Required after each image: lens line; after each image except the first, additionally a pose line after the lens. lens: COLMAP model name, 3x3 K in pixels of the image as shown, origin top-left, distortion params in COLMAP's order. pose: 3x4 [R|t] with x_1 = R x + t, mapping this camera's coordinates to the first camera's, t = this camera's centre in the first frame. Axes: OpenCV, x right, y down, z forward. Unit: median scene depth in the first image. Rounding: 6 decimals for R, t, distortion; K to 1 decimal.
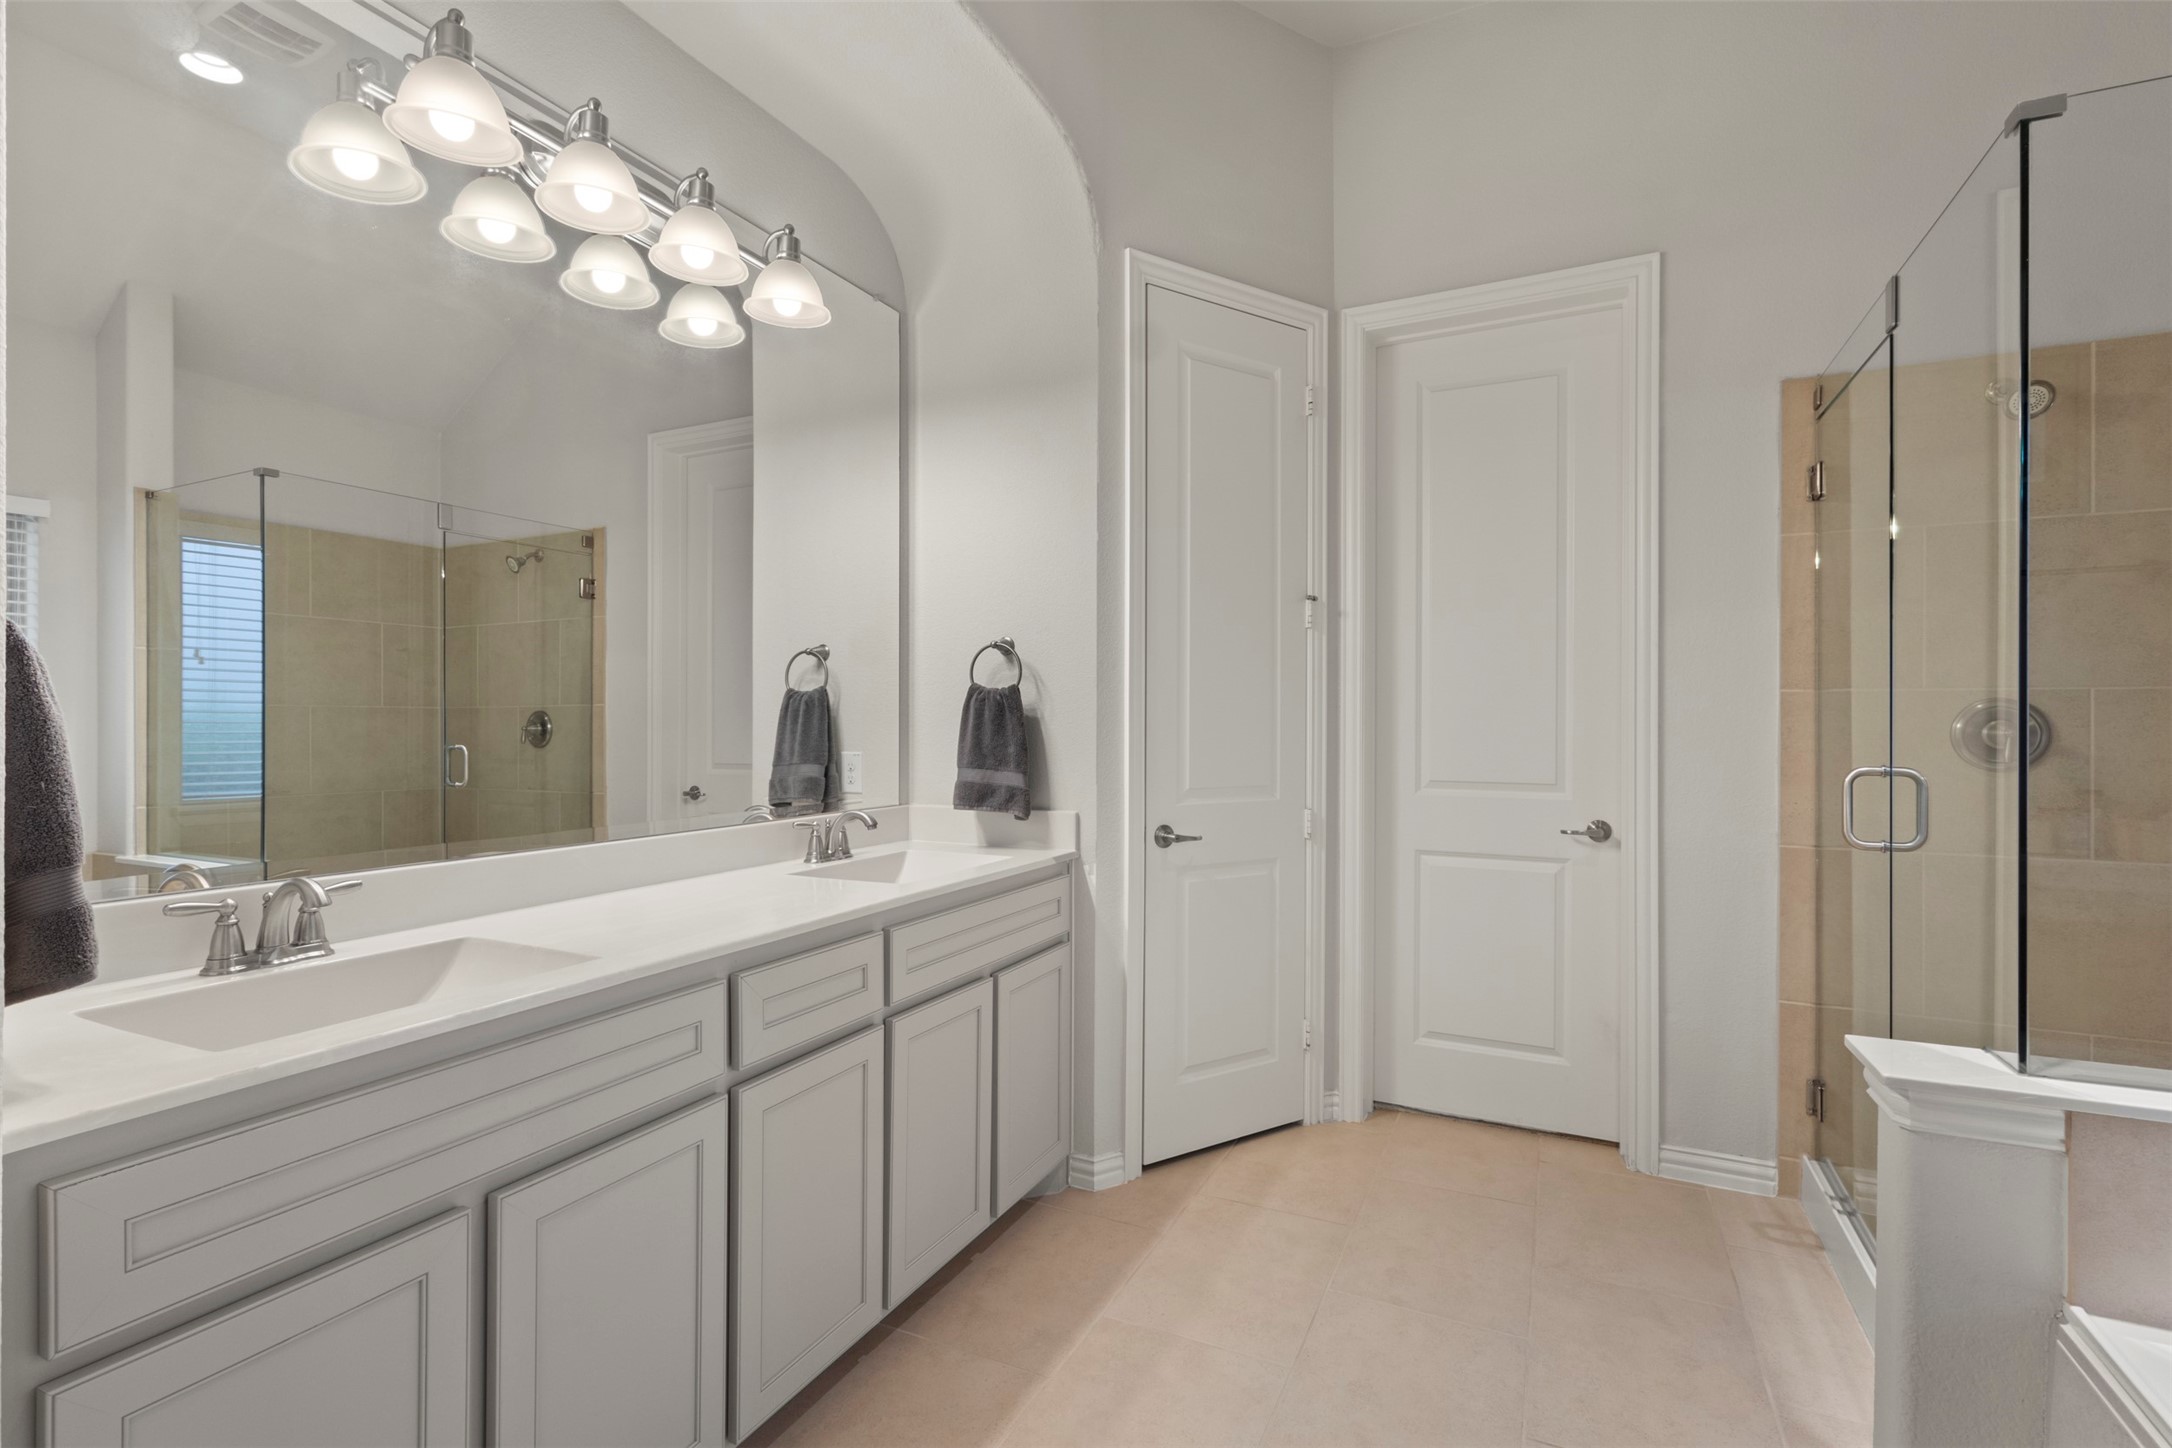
lens RADIAL K [[994.1, 0, 1081.8], [0, 994.1, 721.2], [0, 0, 1]] dist [-0.004044, 0.001666]
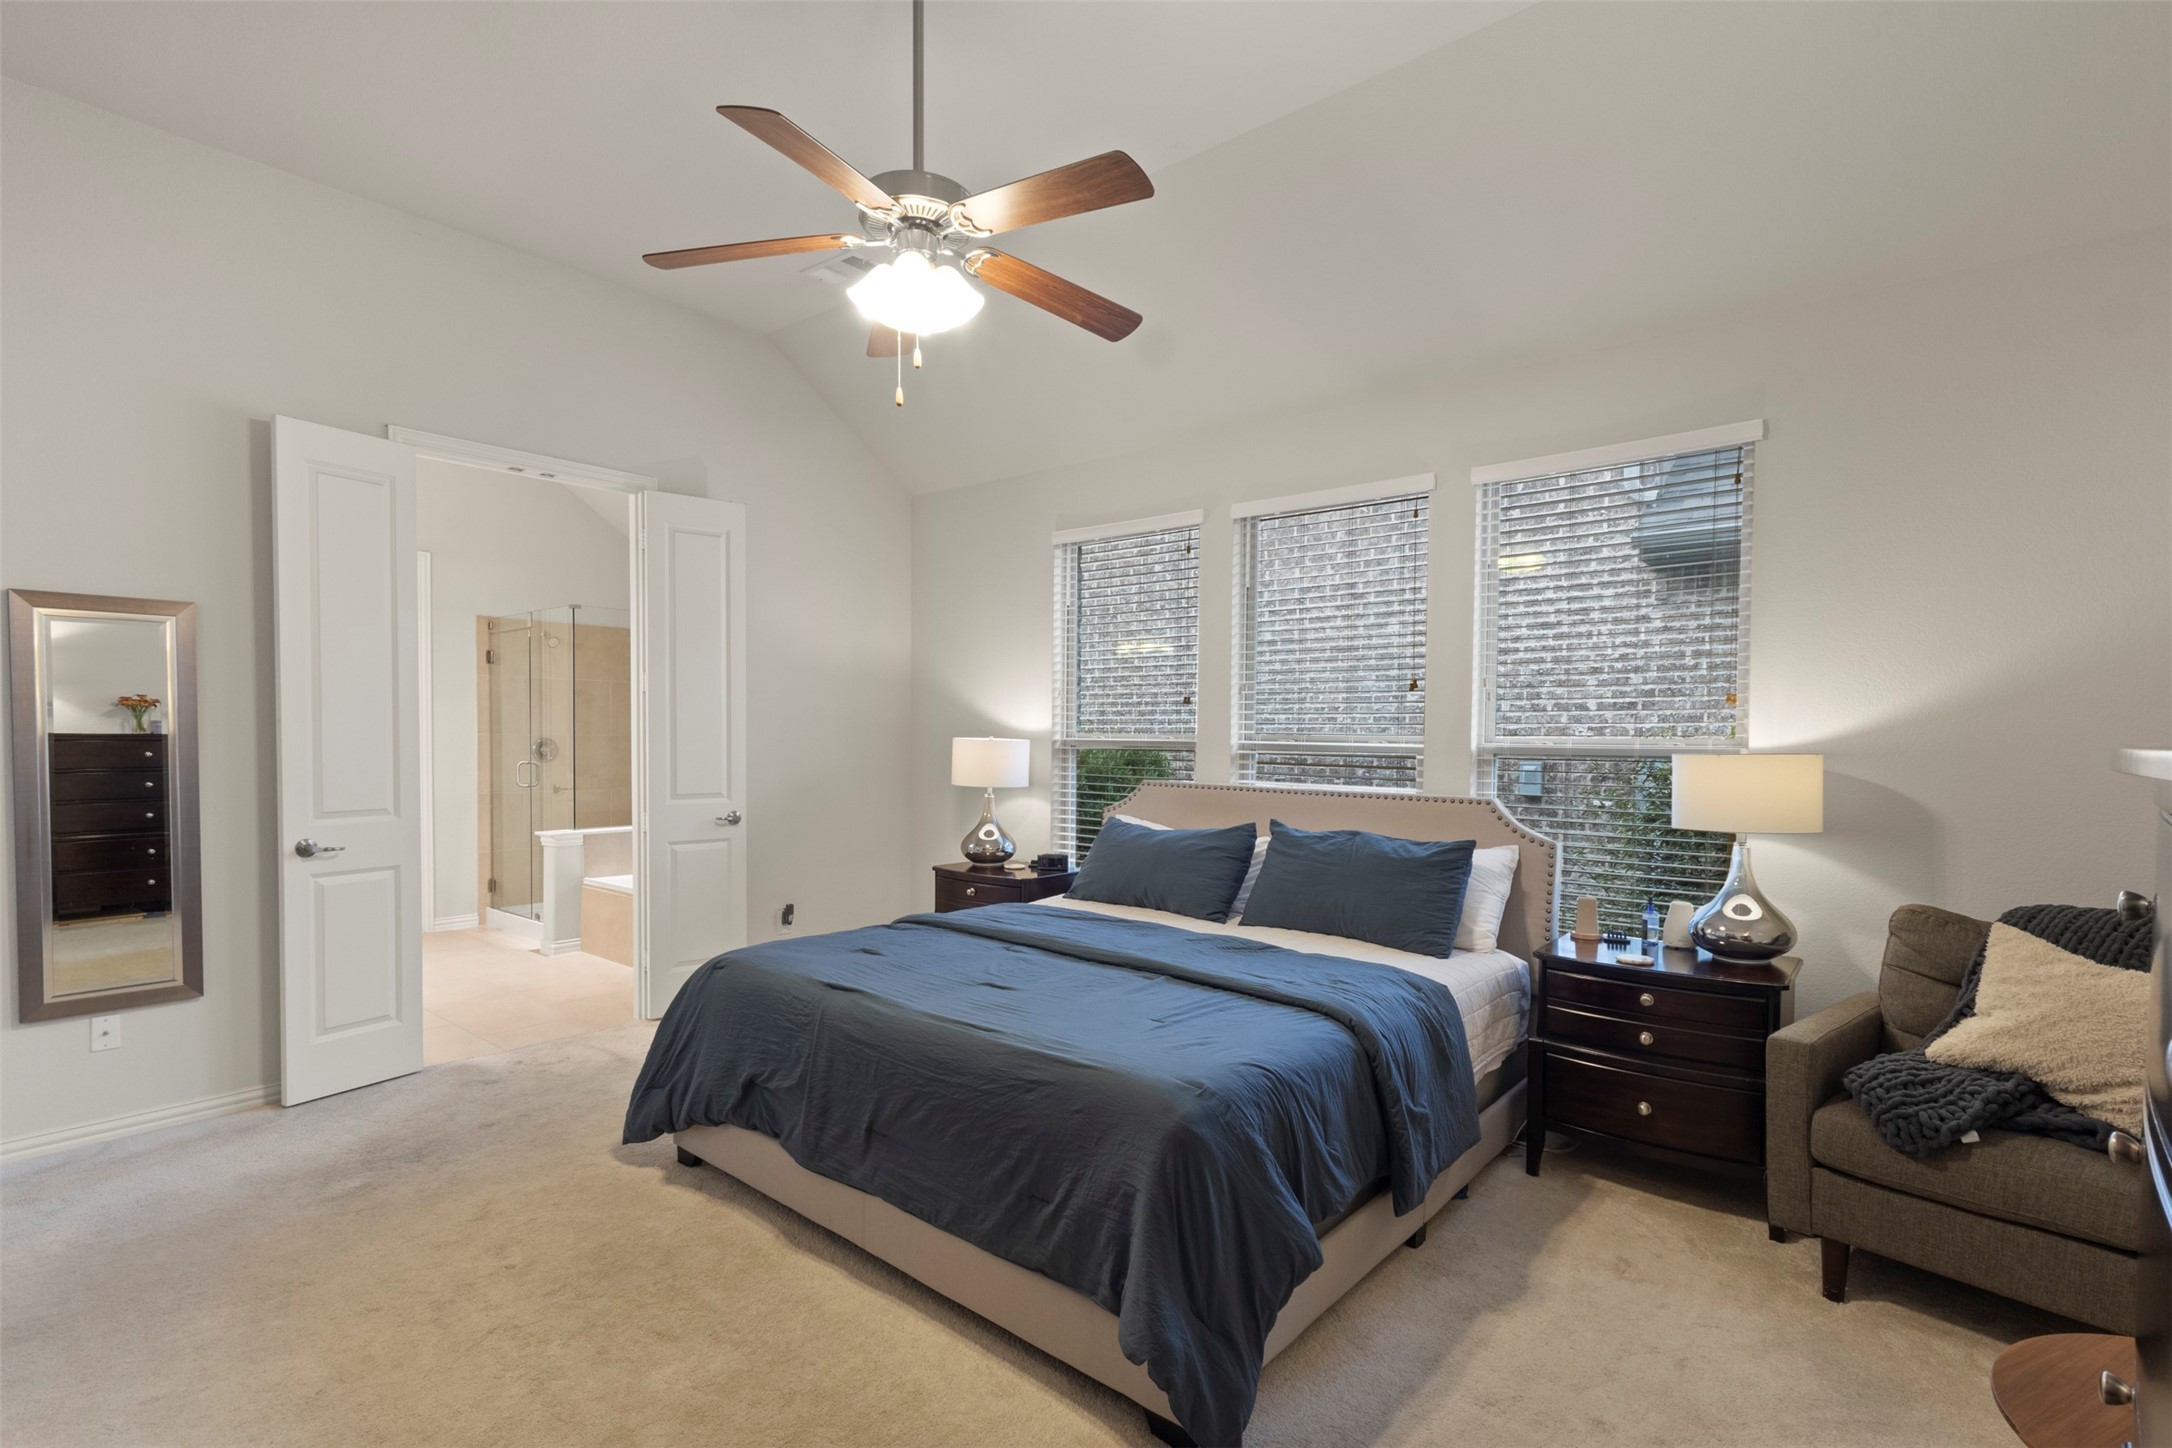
lens RADIAL K [[994.1, 0, 1084.3], [0, 994.1, 763.7], [0, 0, 1]] dist [-0.004044, 0.001666]
pose [[0.228108, -0.027108, 0.973258, -1.459200], [-0.011218, 0.999473, 0.030467, -0.049546], [-0.973571, -0.017868, 0.227683, -1.139433]]
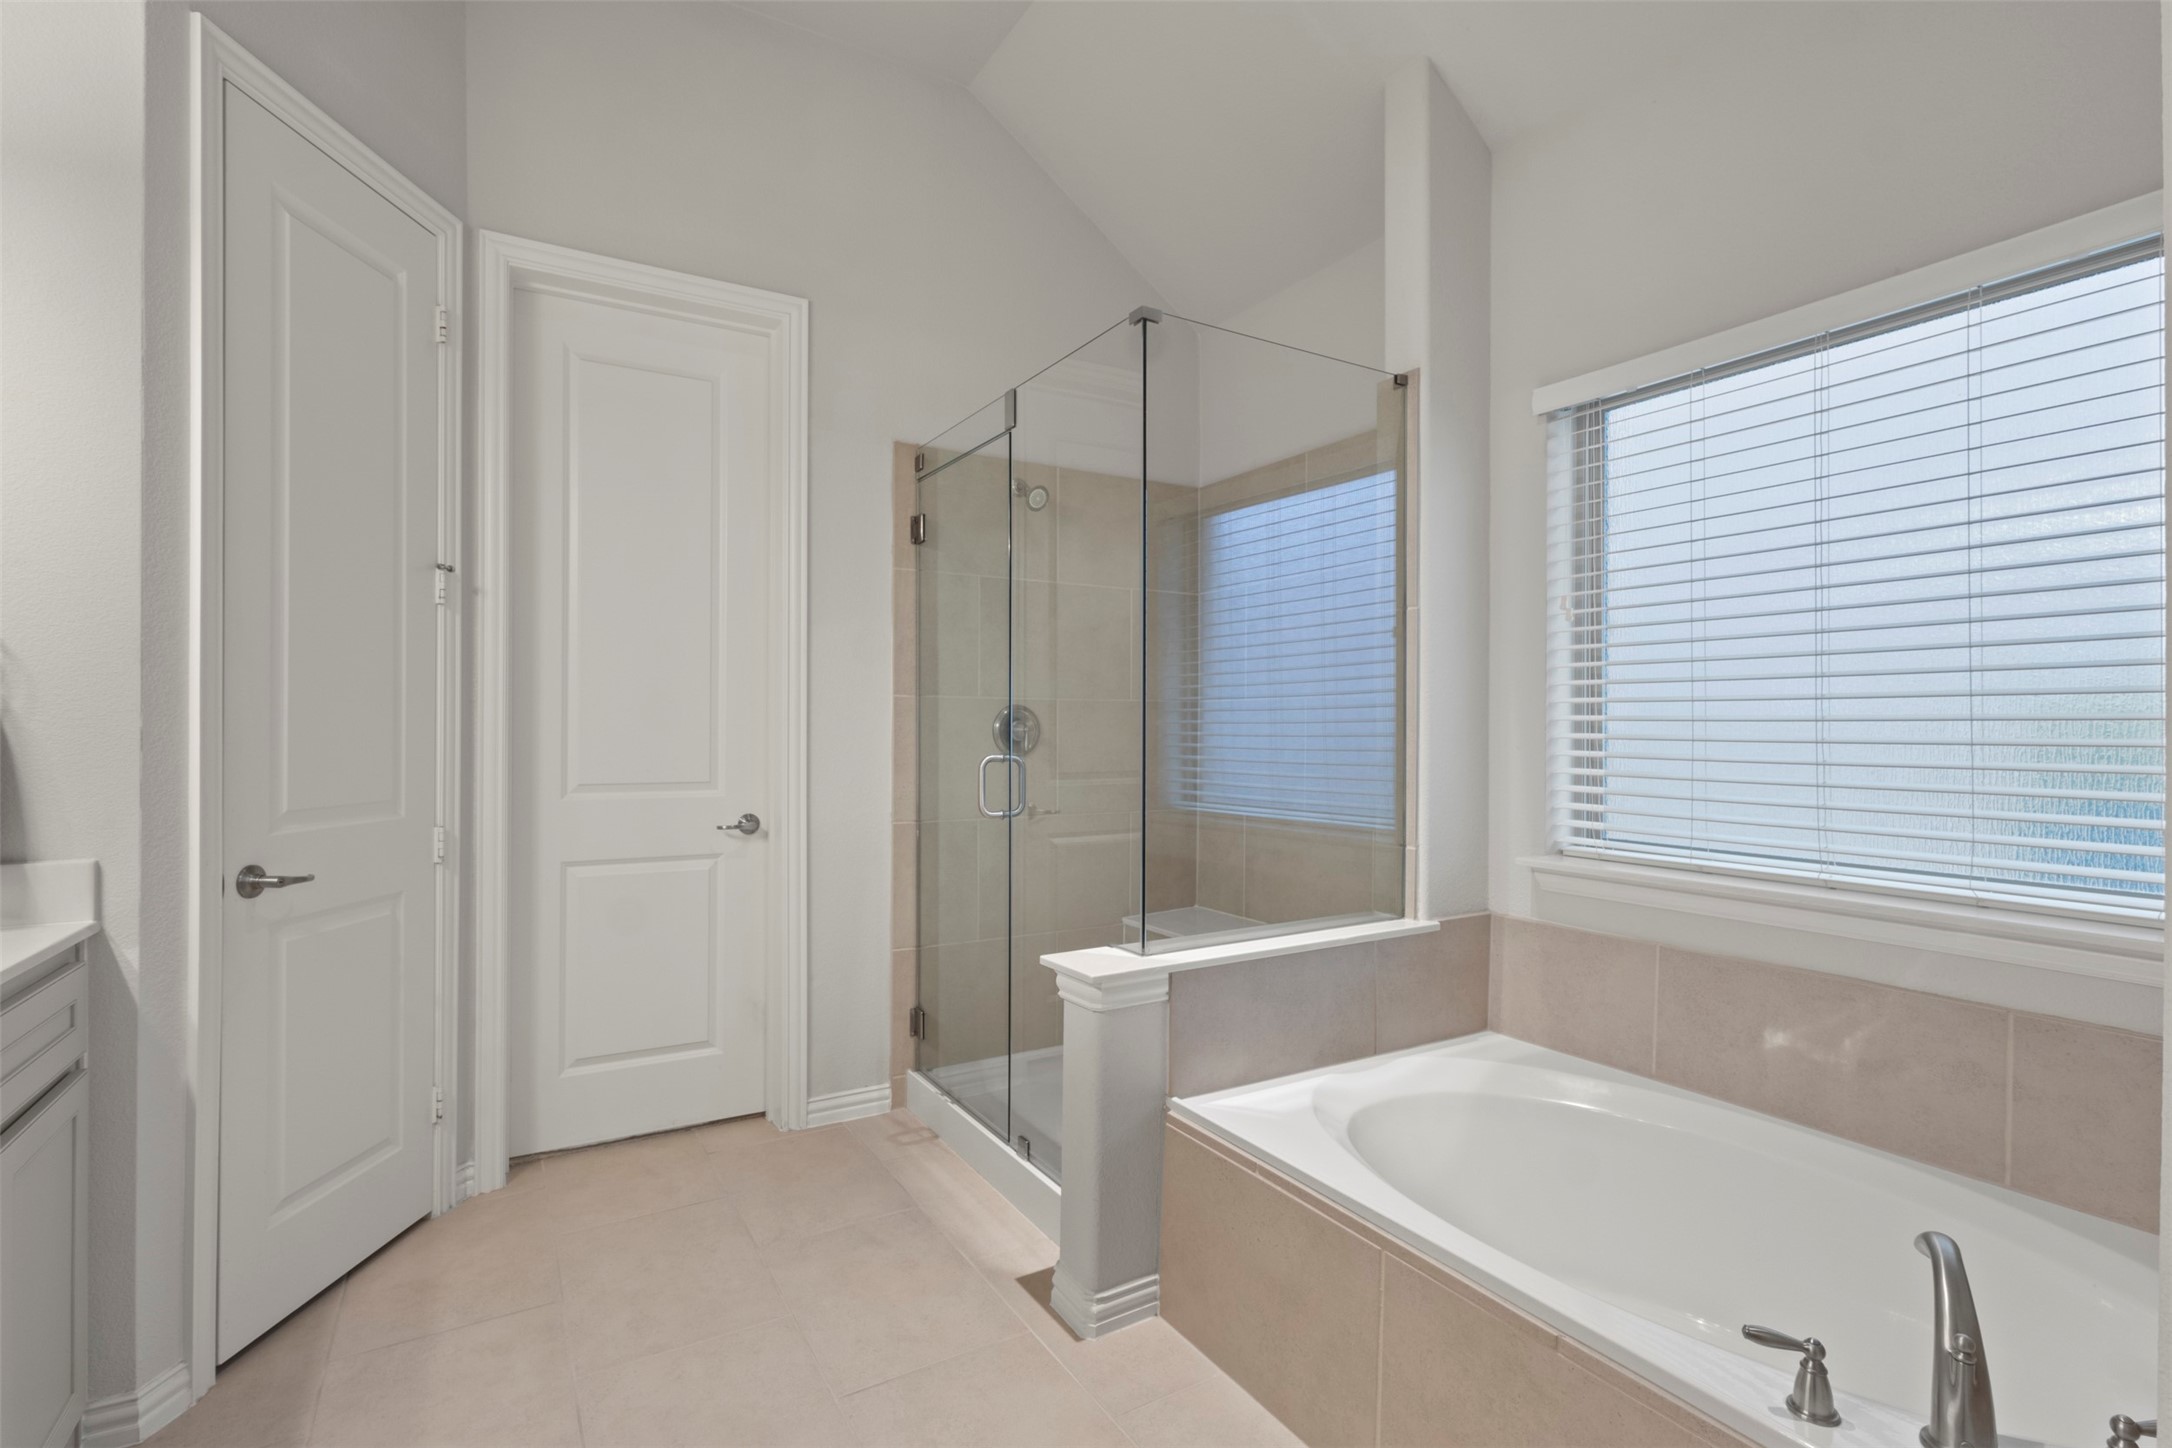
lens RADIAL K [[994.1, 0, 1079.8], [0, 994.1, 725.5], [0, 0, 1]] dist [-0.004044, 0.001666]
pose [[0.551239, -0.000316, 0.834347, -0.185859], [-0.002386, 0.999995, 0.001954, 0.002960], [-0.834344, -0.003068, 0.551236, 0.132405]]
